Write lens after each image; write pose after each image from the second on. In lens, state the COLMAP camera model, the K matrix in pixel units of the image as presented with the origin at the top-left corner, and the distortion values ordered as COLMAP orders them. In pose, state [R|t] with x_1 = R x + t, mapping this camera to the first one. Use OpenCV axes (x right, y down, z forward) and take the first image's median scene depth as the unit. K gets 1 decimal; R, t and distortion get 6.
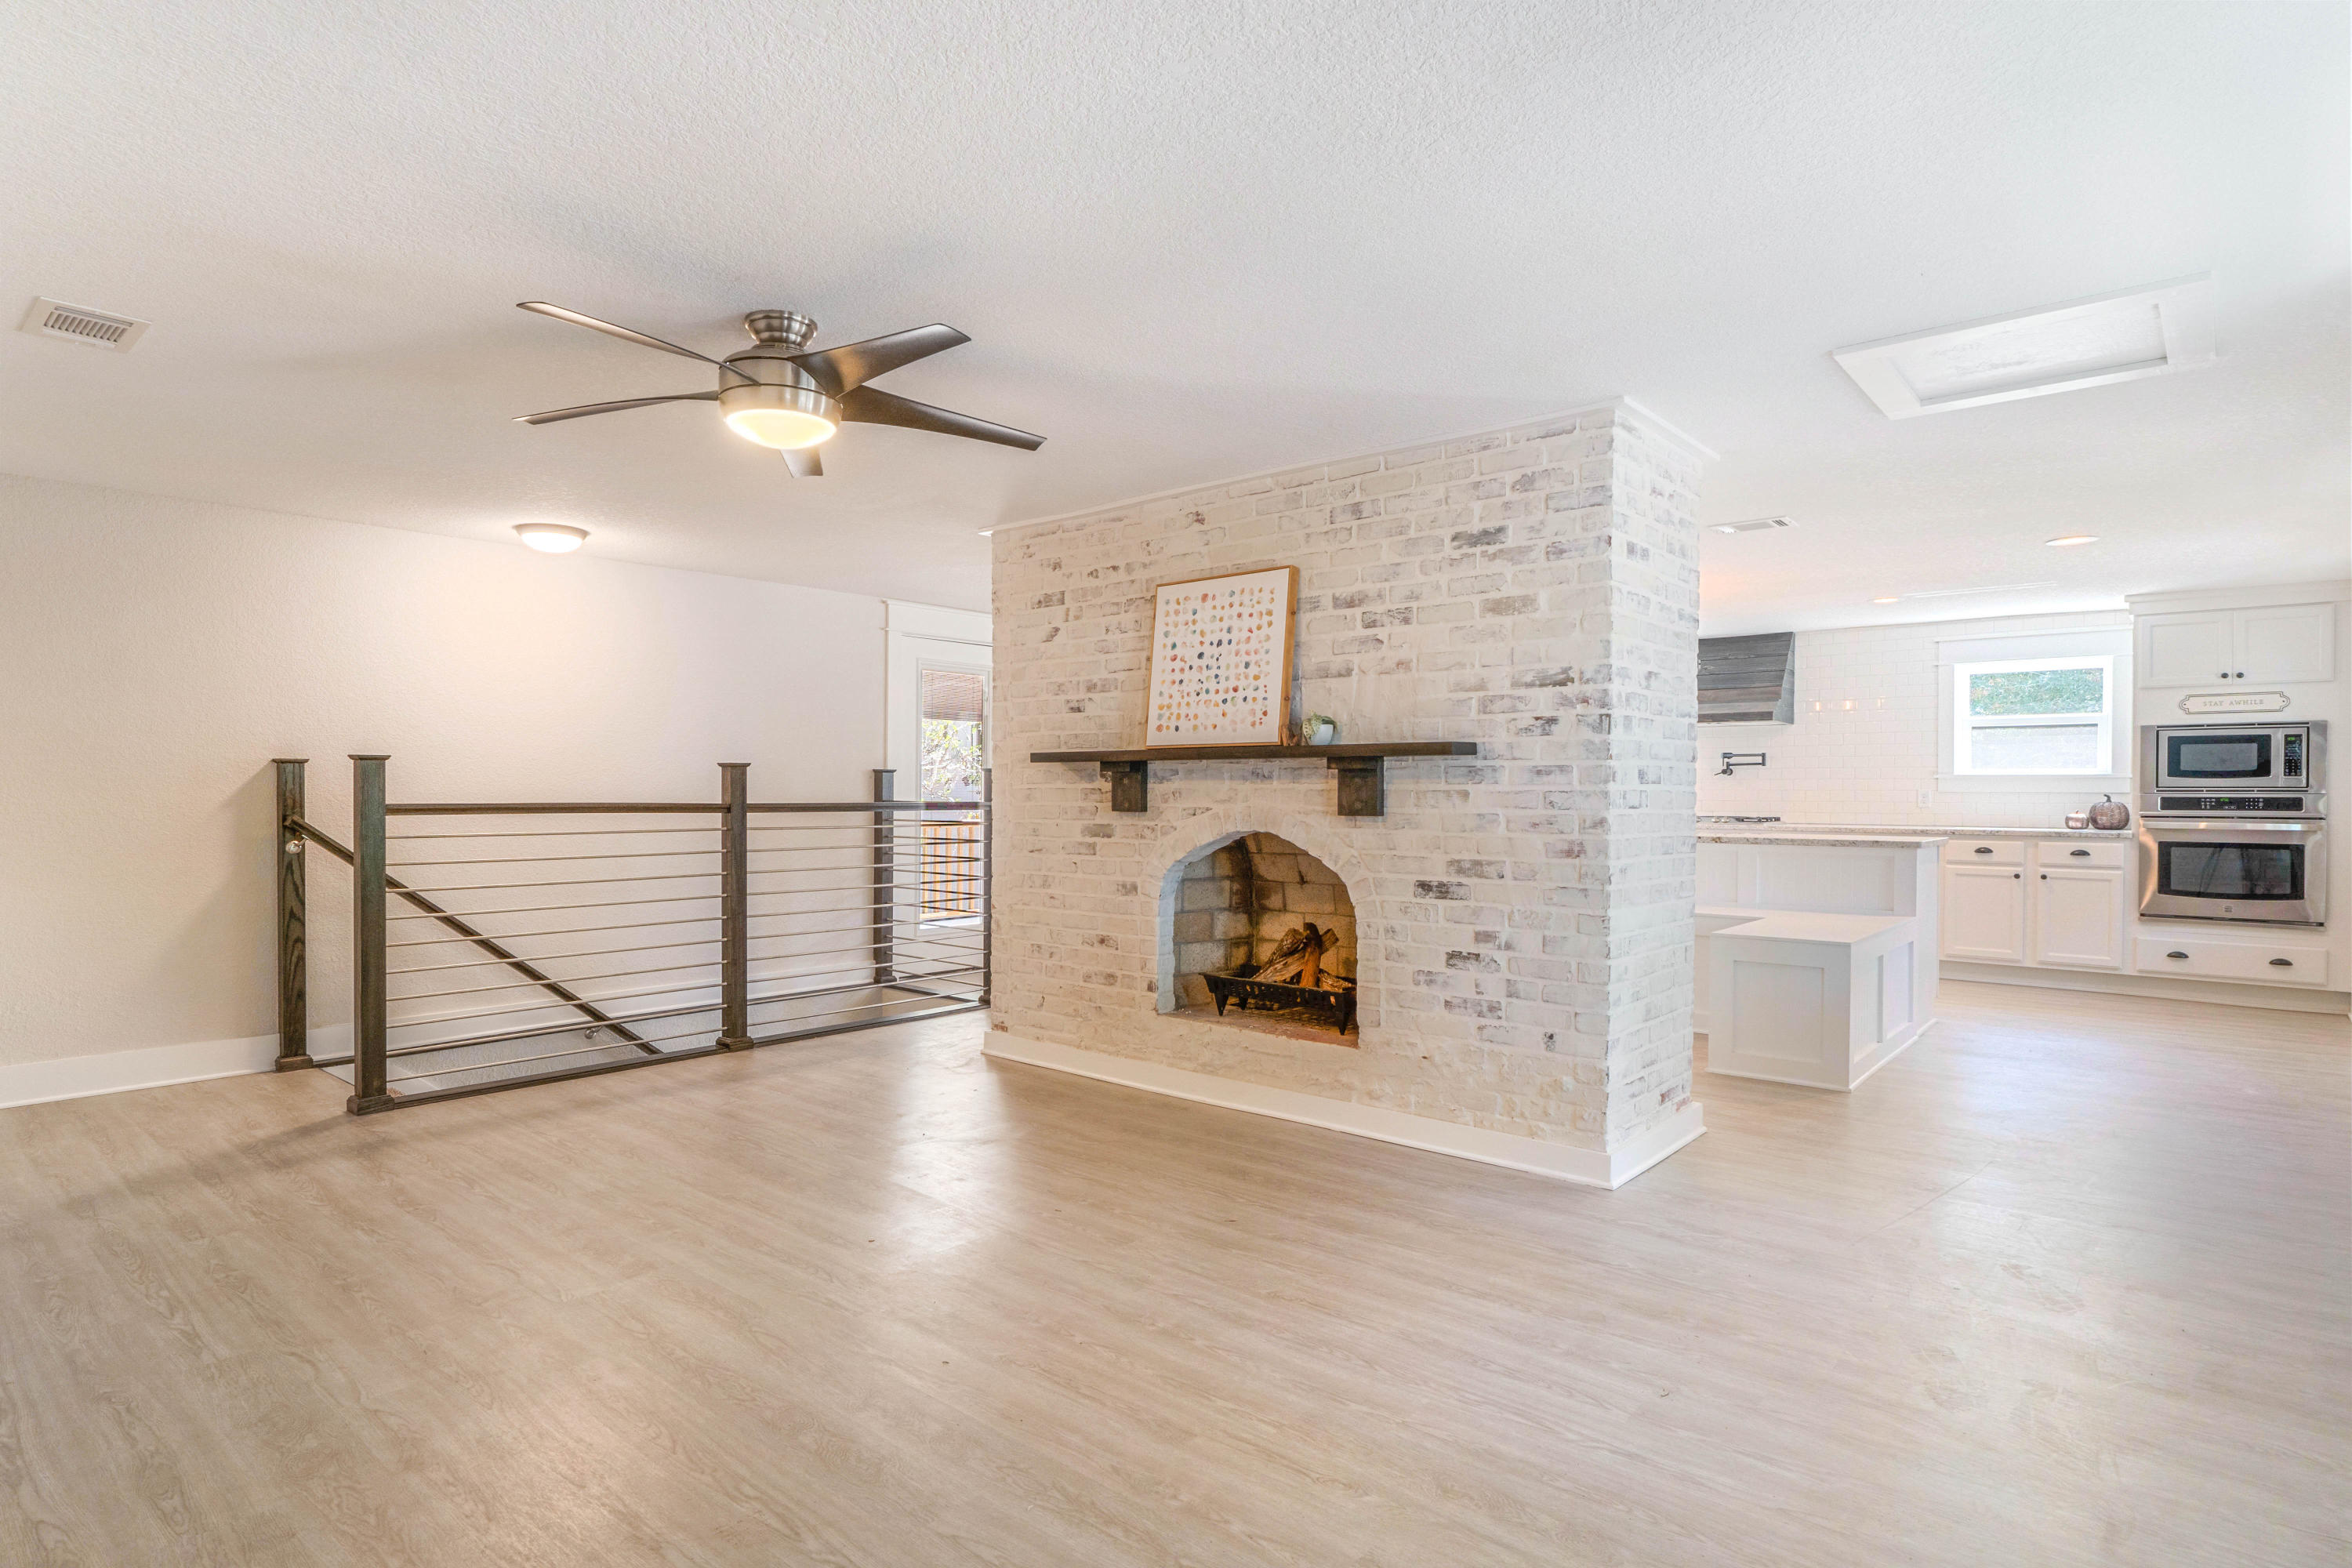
lens RADIAL K [[1196.5, 0, 1181.5], [0, 1196.5, 788.0], [0, 0, 1]] dist [-0.004245, -0.000875]
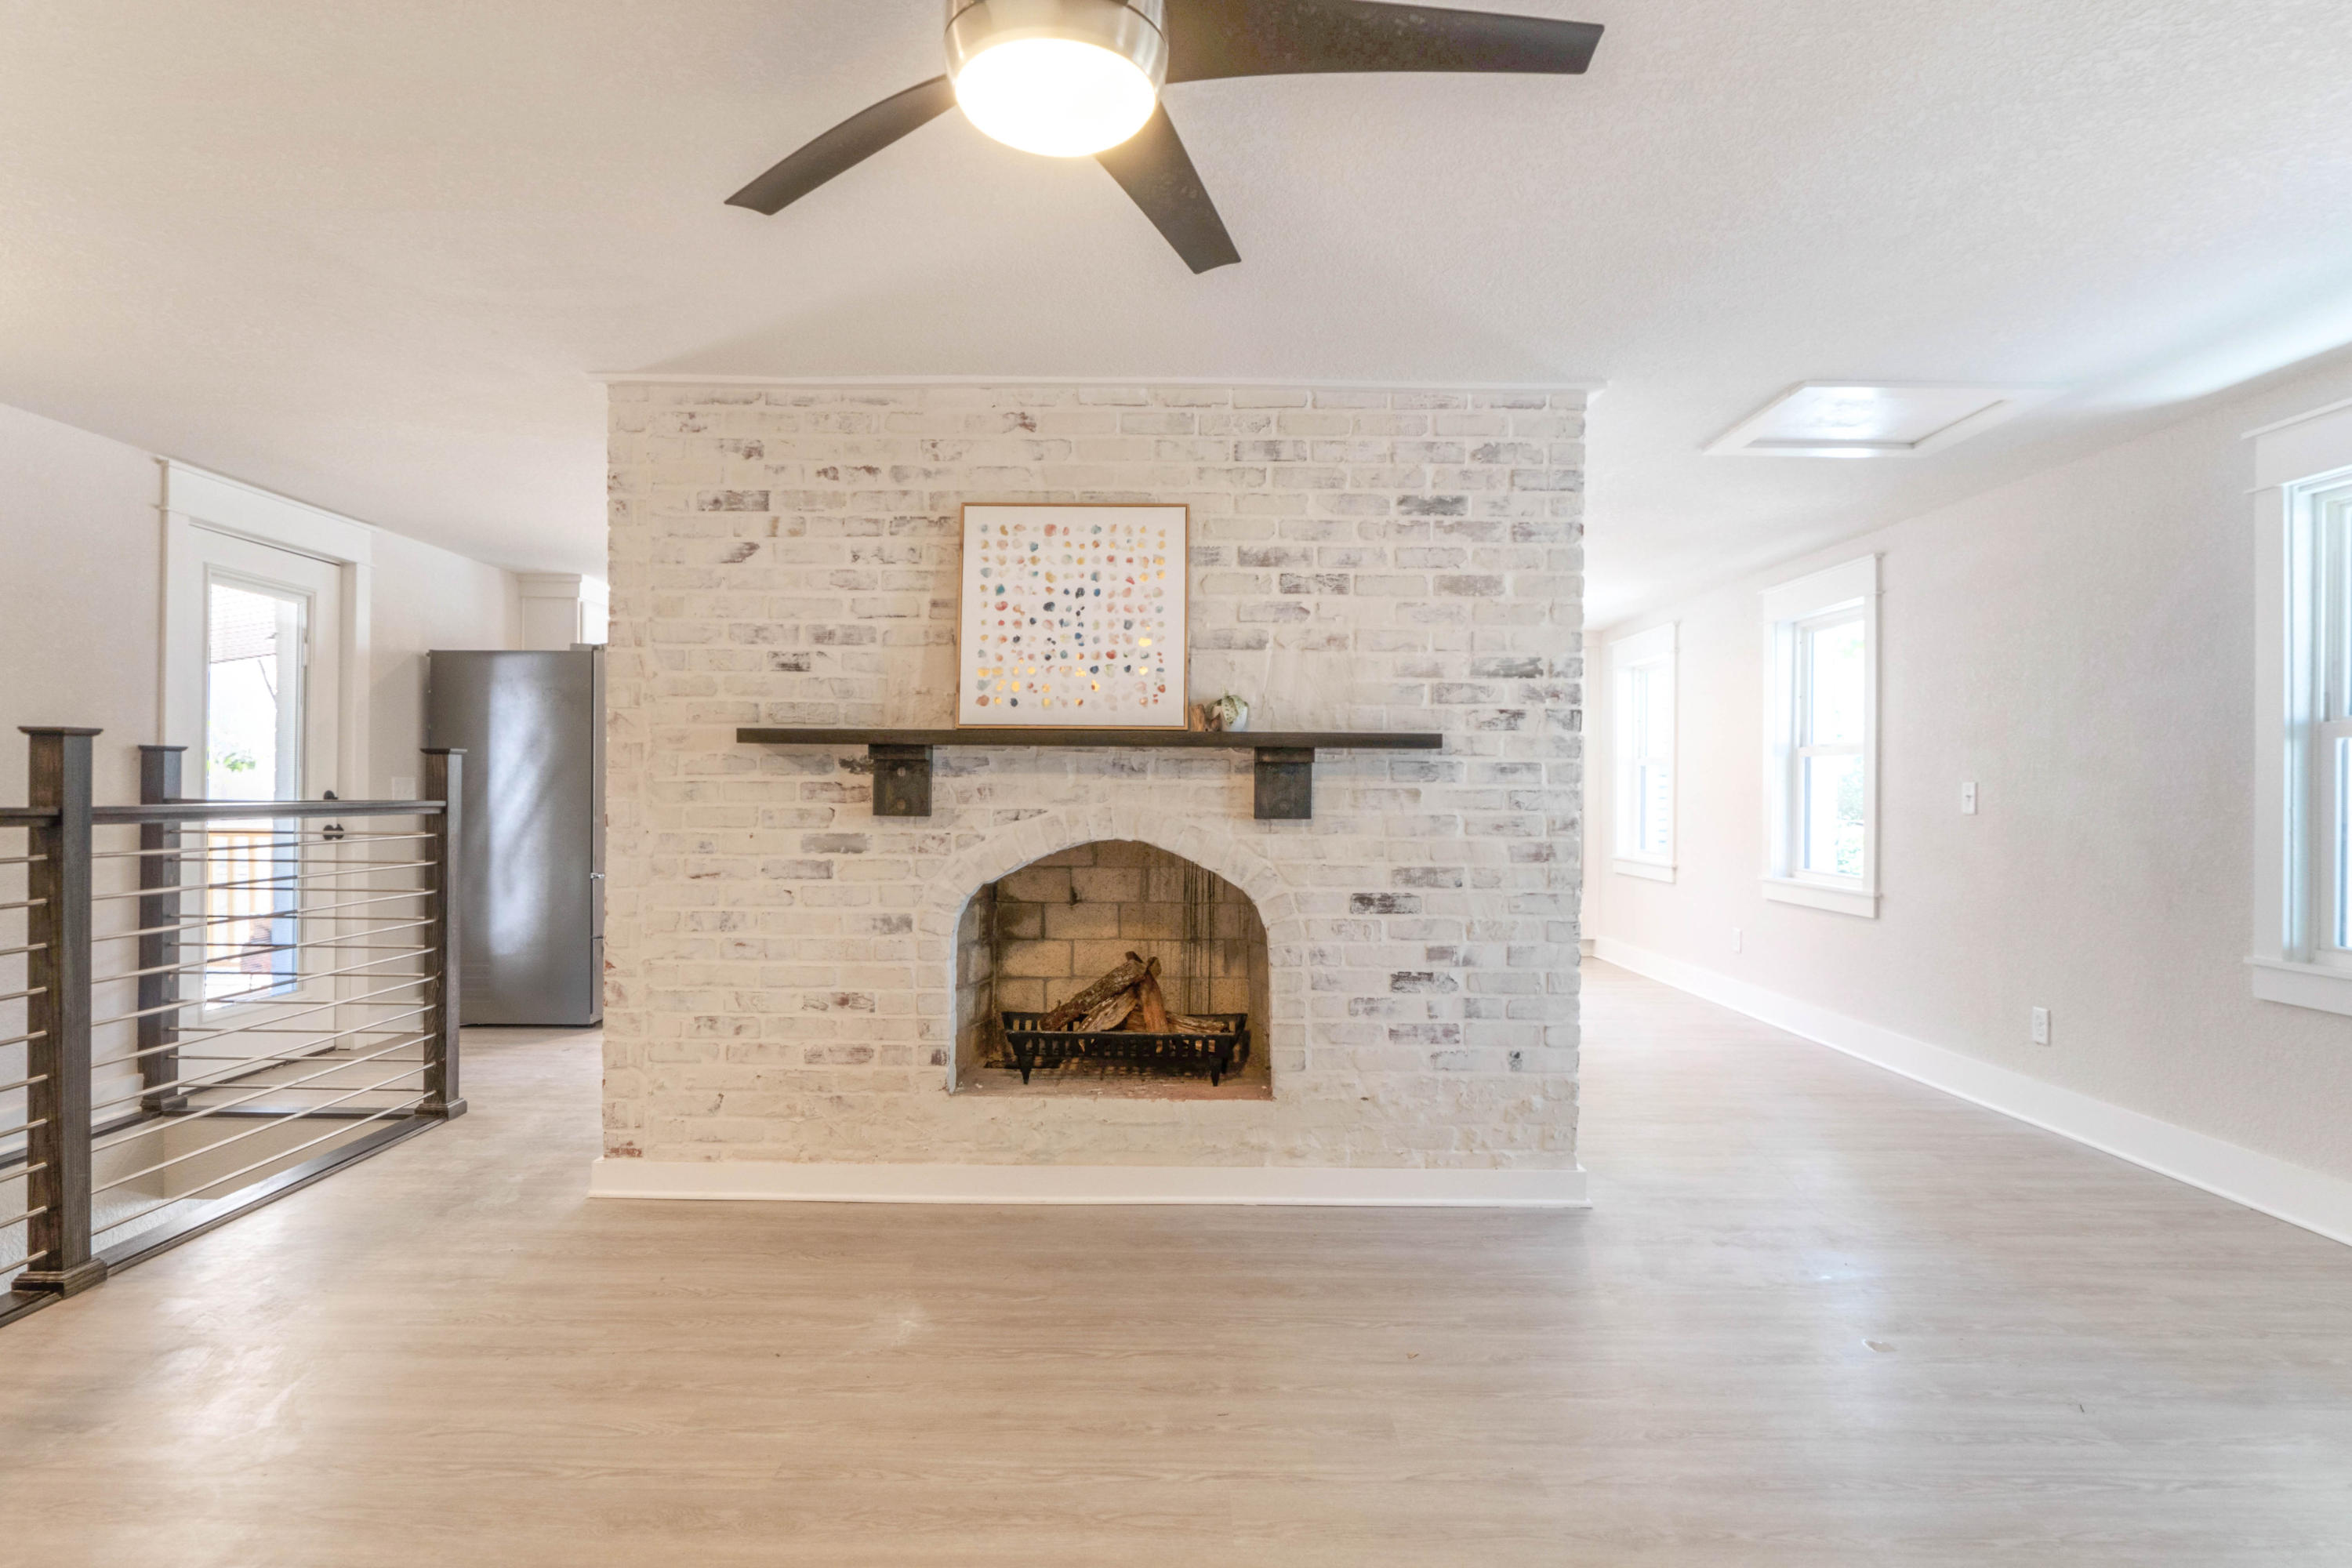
lens RADIAL K [[1242.8, 0, 1170.0], [0, 1242.8, 779.9], [0, 0, 1]] dist [-0.002734, 0.000448]
pose [[0.768442, 0.007120, 0.639880, -0.475777], [-0.007367, 0.999970, -0.002280, -0.001246], [-0.639877, -0.002962, 0.768471, 0.399793]]
